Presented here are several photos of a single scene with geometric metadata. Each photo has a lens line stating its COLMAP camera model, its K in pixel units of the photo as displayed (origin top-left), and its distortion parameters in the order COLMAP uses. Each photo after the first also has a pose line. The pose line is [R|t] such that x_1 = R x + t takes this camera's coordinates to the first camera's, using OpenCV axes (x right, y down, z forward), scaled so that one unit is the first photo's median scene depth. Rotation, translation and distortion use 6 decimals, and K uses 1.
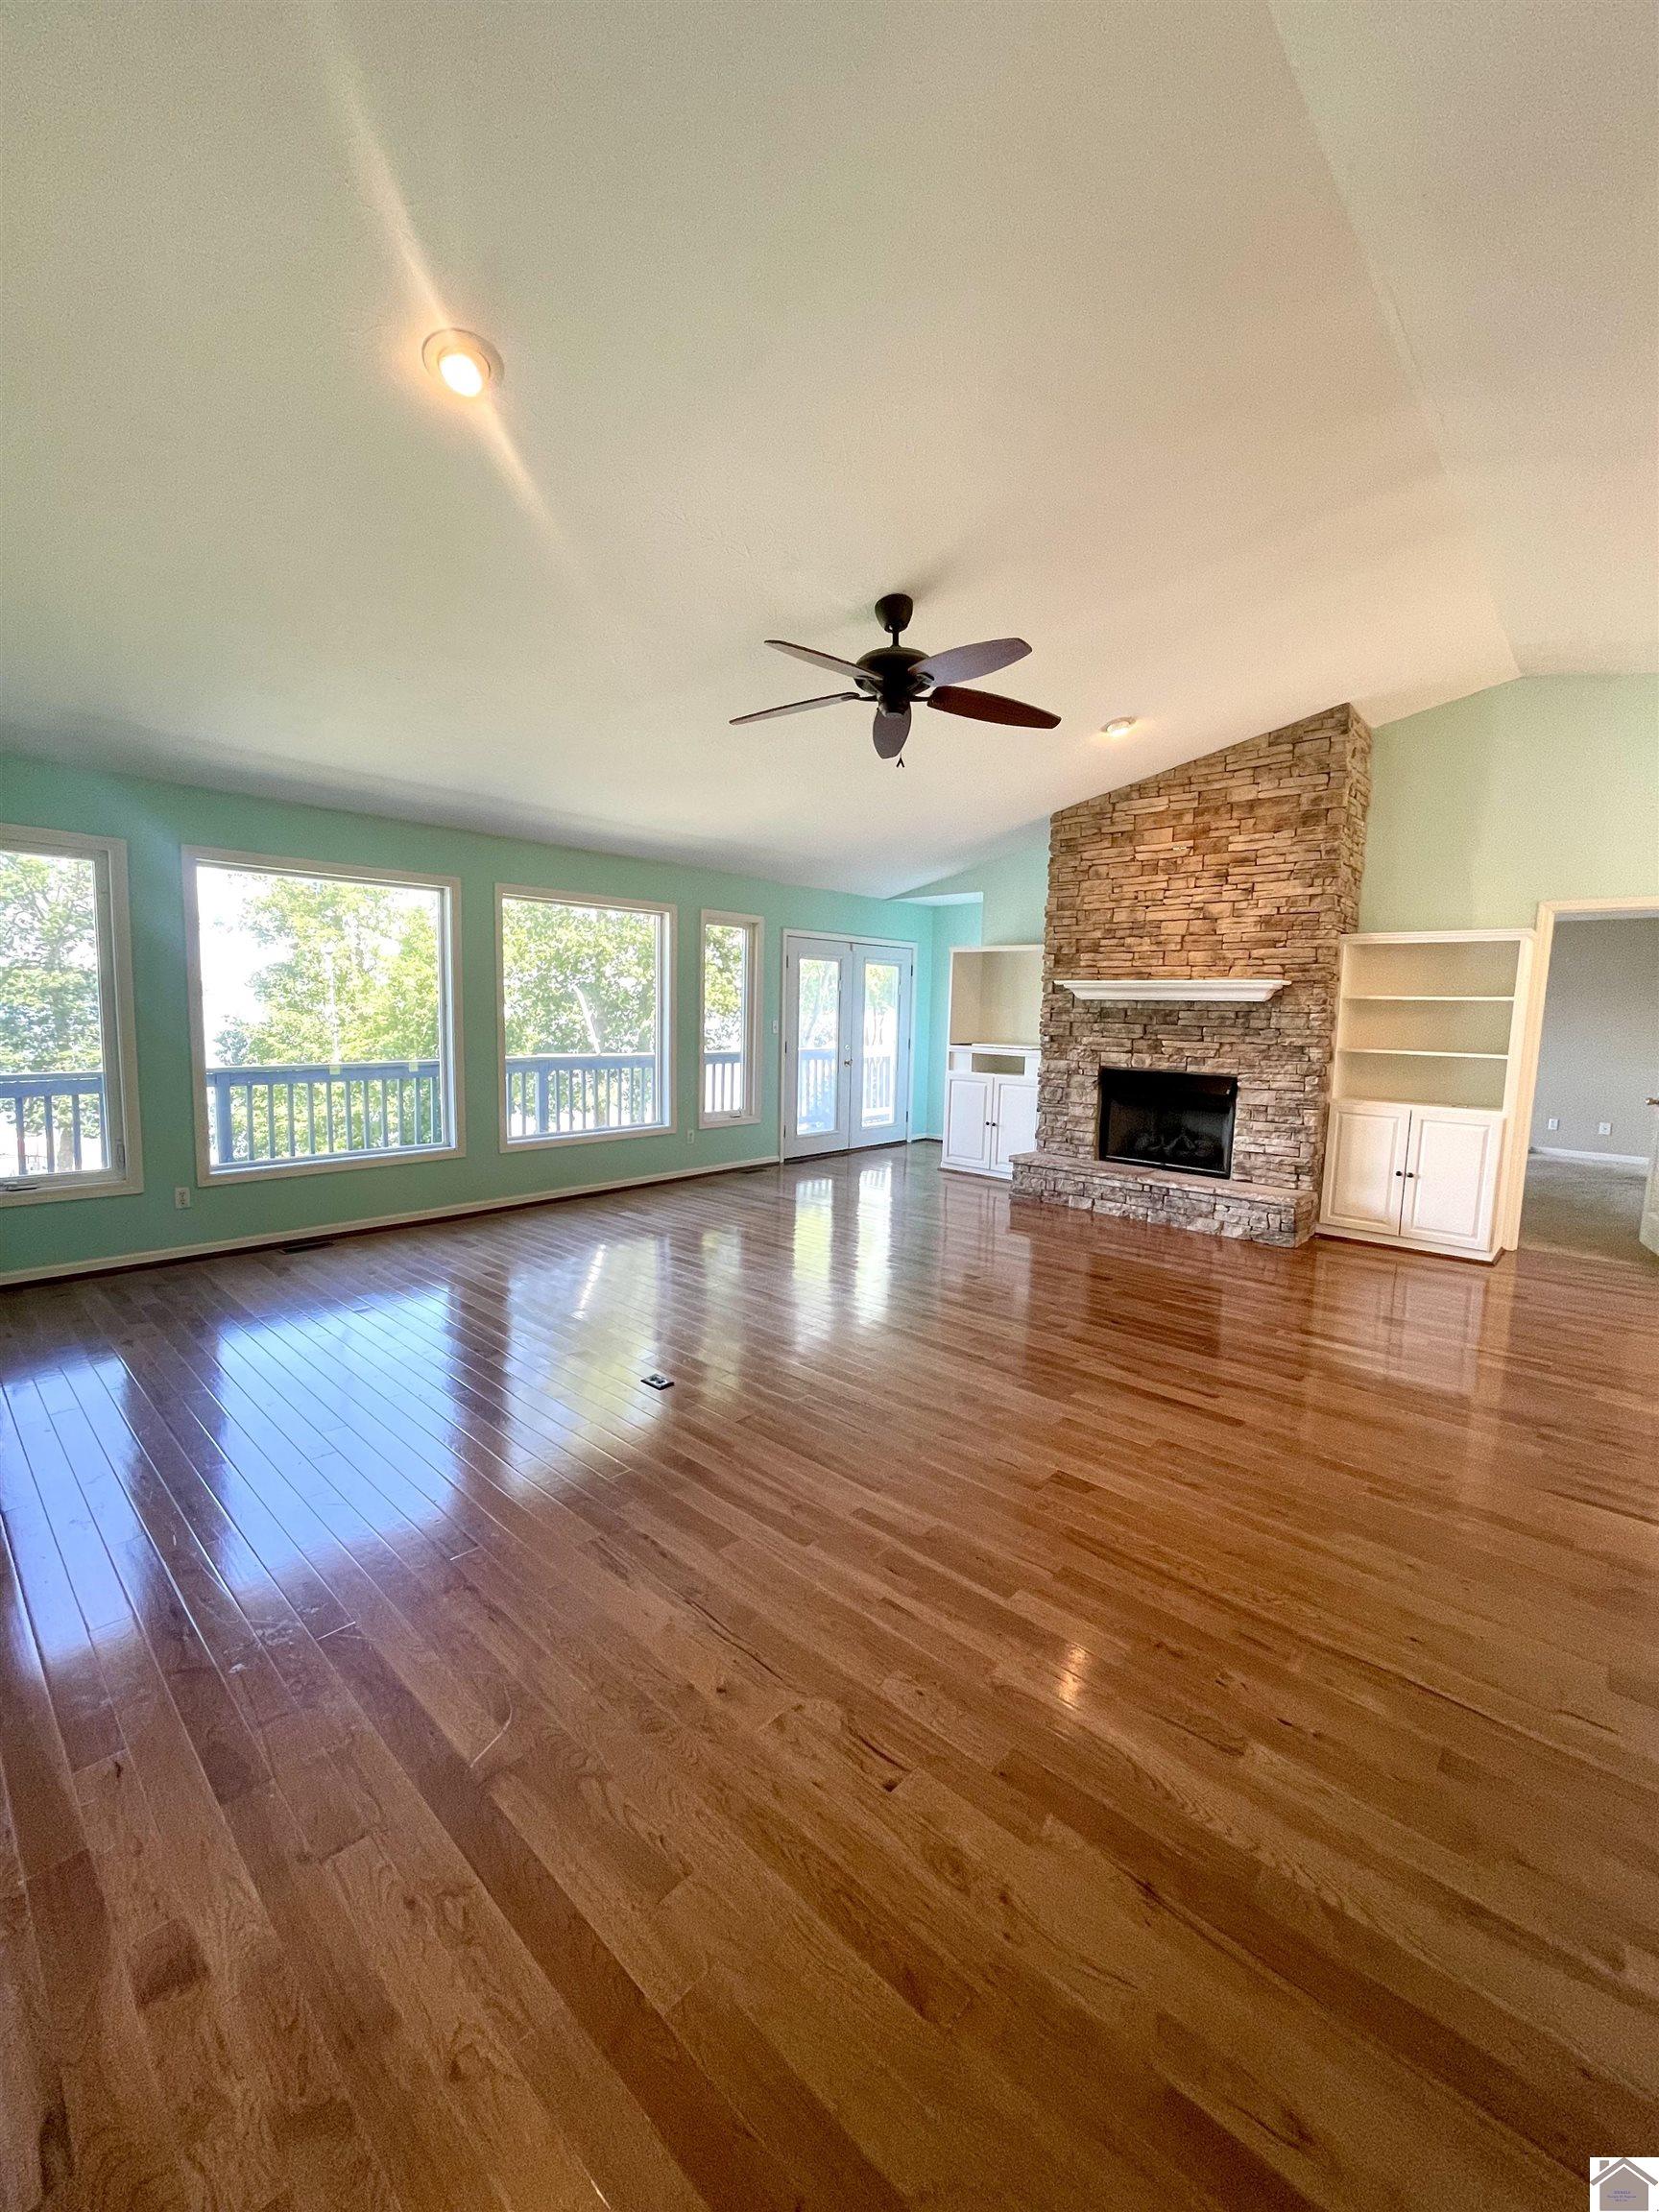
lens RADIAL K [[911.8, 0, 822.0], [0, 911.8, 1106.8], [0, 0, 1]] dist [0.004985, -0.000757]
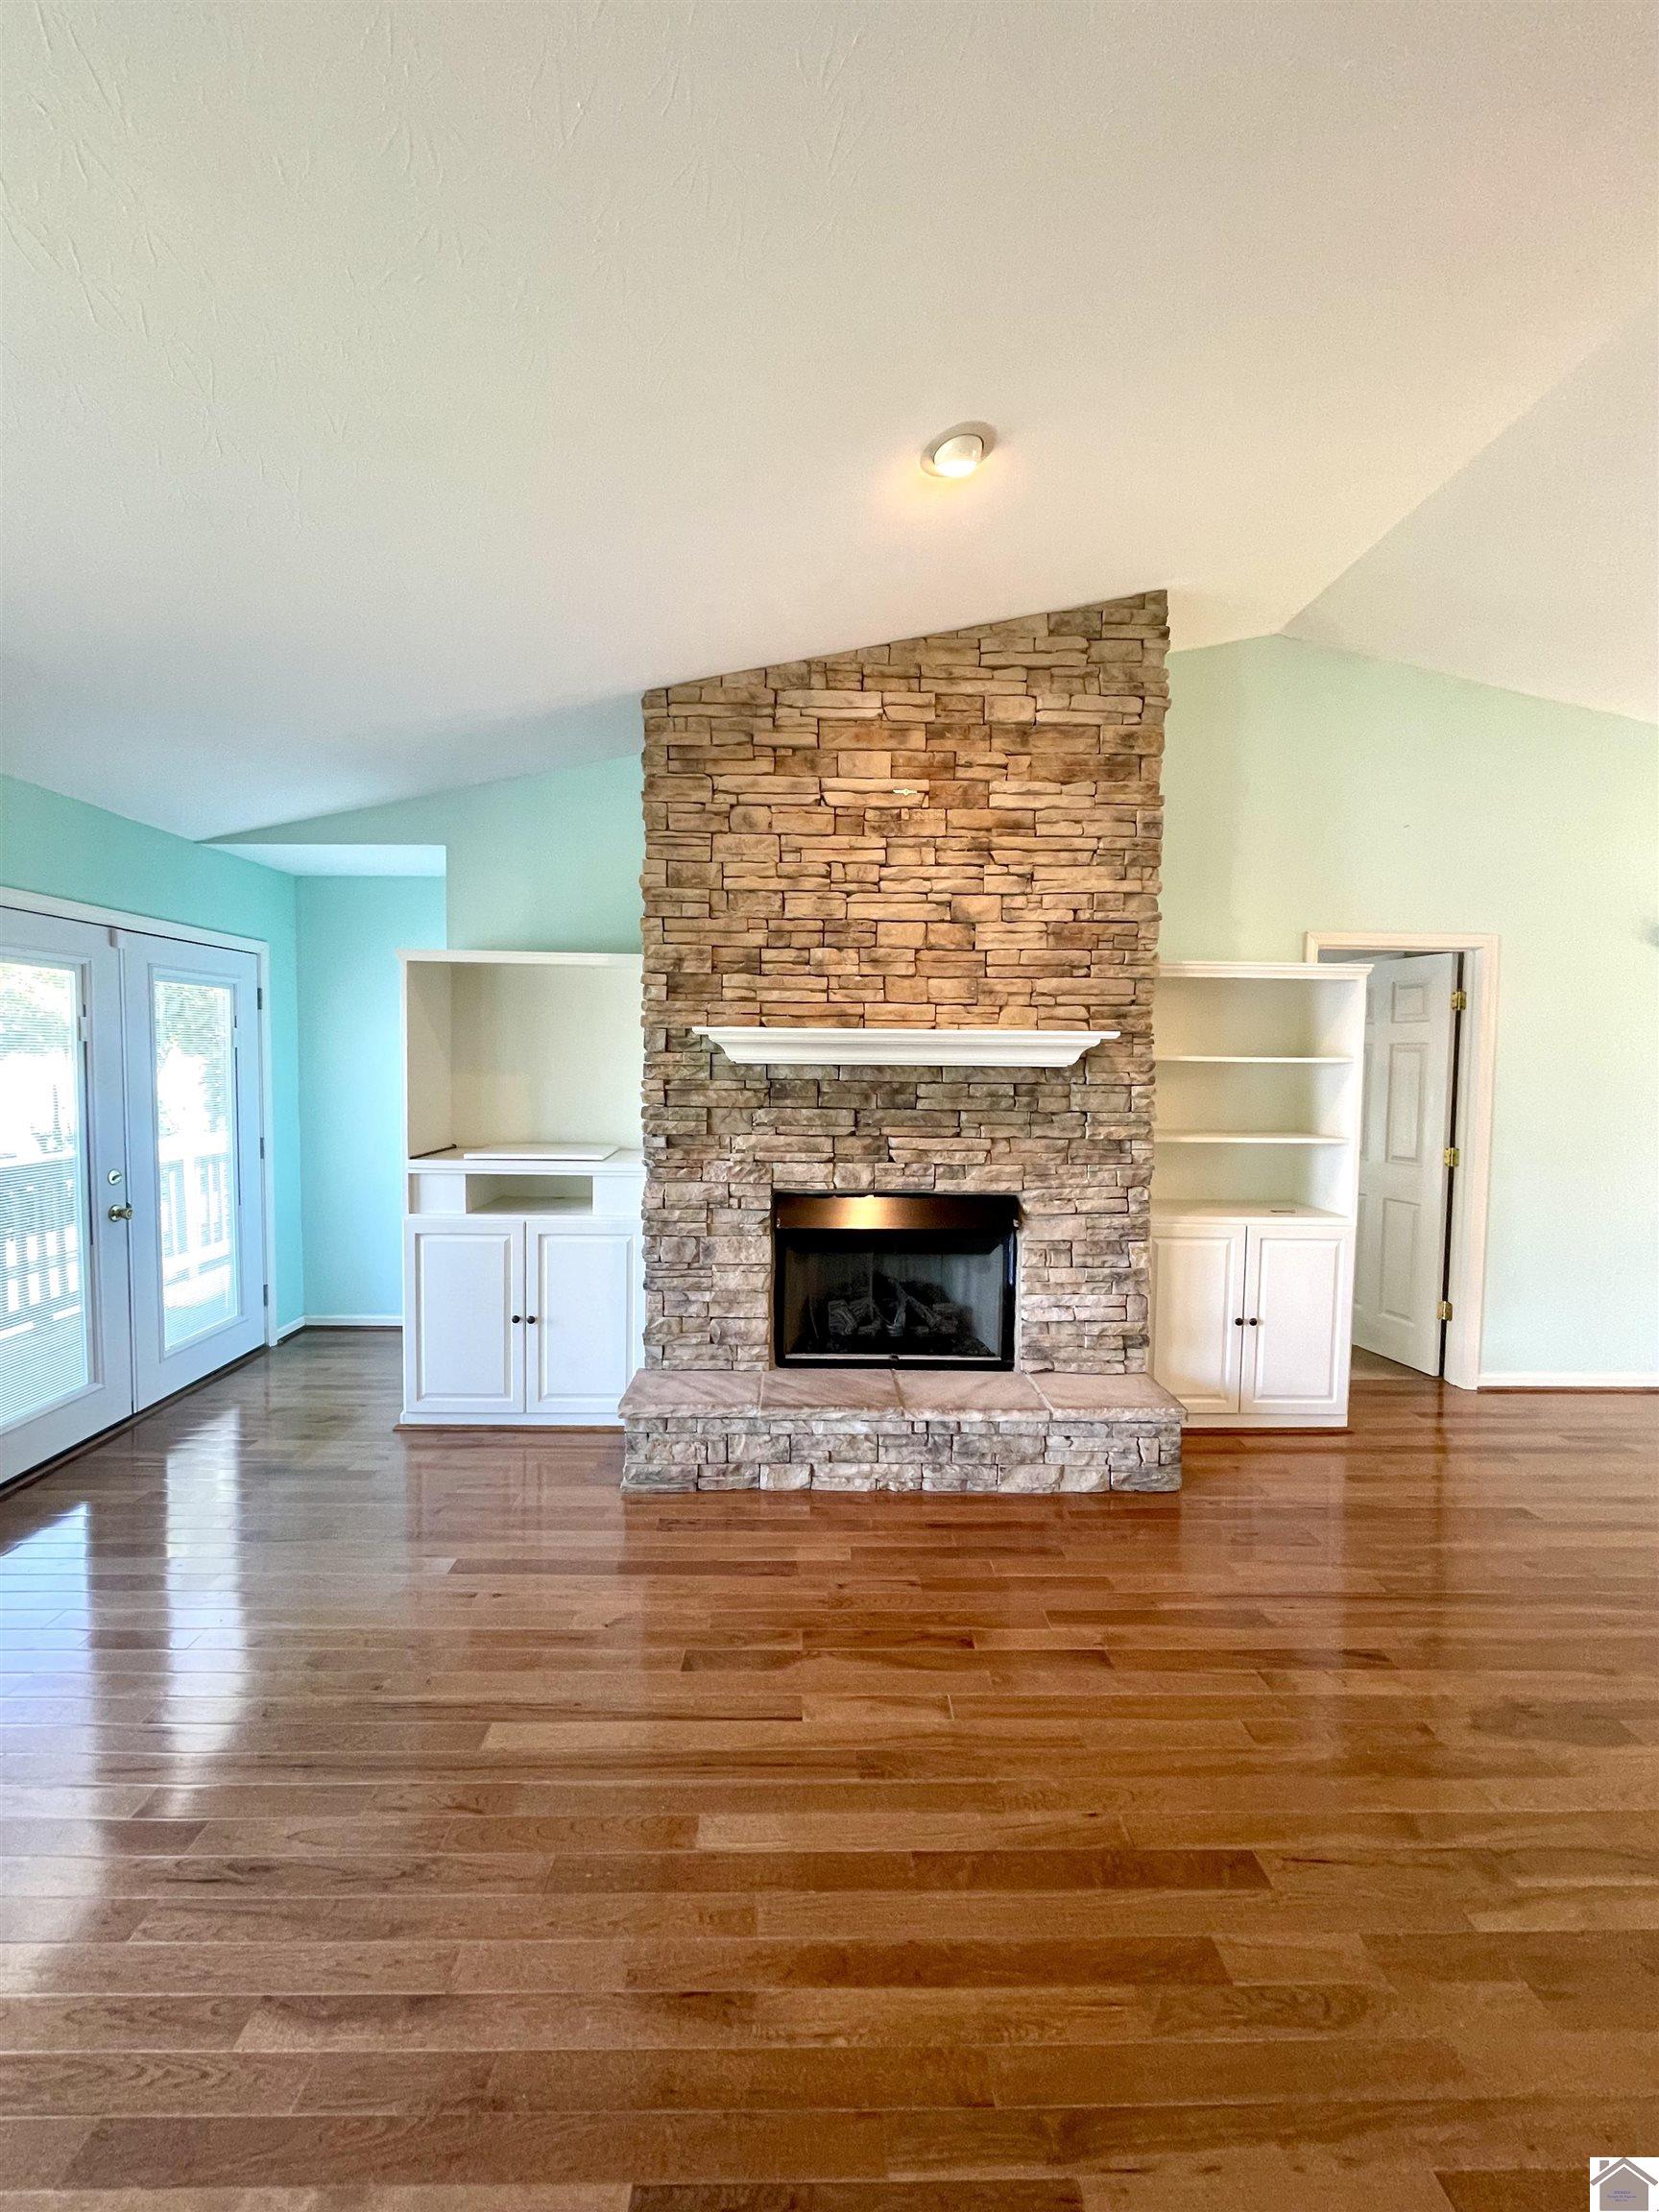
lens RADIAL K [[911.8, 0, 837.2], [0, 911.8, 1103.1], [0, 0, 1]] dist [0.004985, -0.000757]
pose [[0.722099, -0.049191, 0.690039, -0.027475], [0.080544, 0.996663, -0.013237, -0.089930], [-0.687085, 0.065137, 0.723651, 0.632139]]
